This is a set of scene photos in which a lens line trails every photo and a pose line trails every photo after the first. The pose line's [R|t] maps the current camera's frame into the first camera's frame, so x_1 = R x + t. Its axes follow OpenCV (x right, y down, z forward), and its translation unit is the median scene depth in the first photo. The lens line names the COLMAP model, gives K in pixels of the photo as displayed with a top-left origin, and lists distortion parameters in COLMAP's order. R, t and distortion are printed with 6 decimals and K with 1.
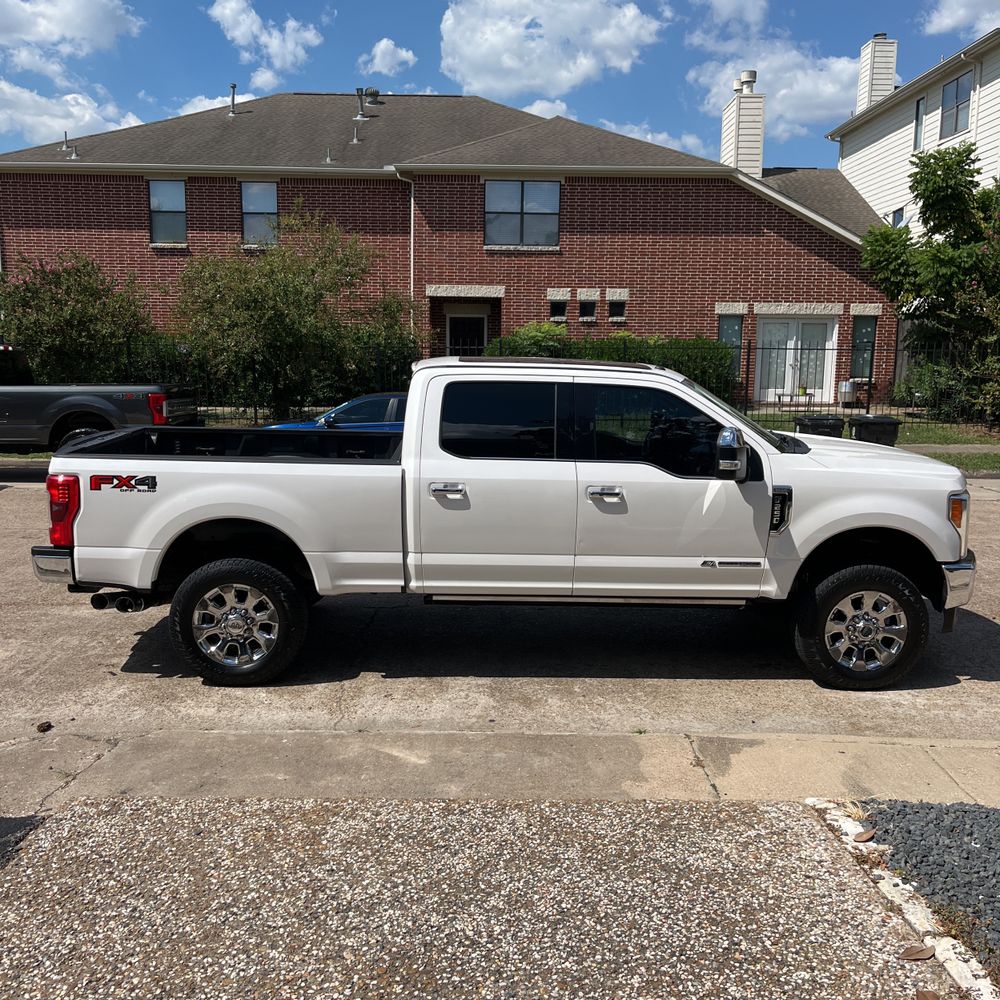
lens RADIAL K [[1012.3, 0, 499.8], [0, 1012.3, 522.3], [0, 0, 1]] dist [0.027887, -0.022329]
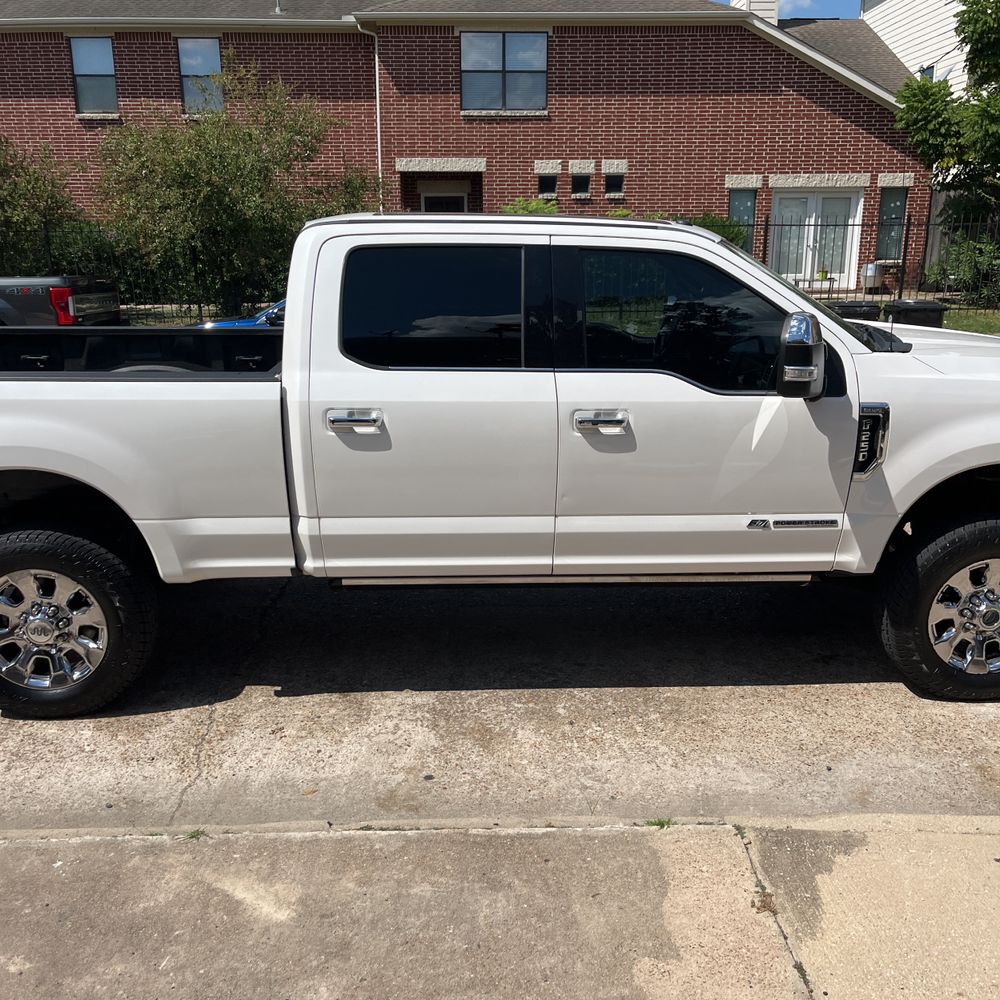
lens RADIAL K [[1012.3, 0, 499.8], [0, 1012.3, 522.3], [0, 0, 1]] dist [0.027887, -0.022329]
pose [[0.999852, -0.017114, 0.001475, 0.035871], [0.016881, 0.994854, 0.099901, -0.028073], [-0.003177, -0.099862, 0.994996, 0.335012]]
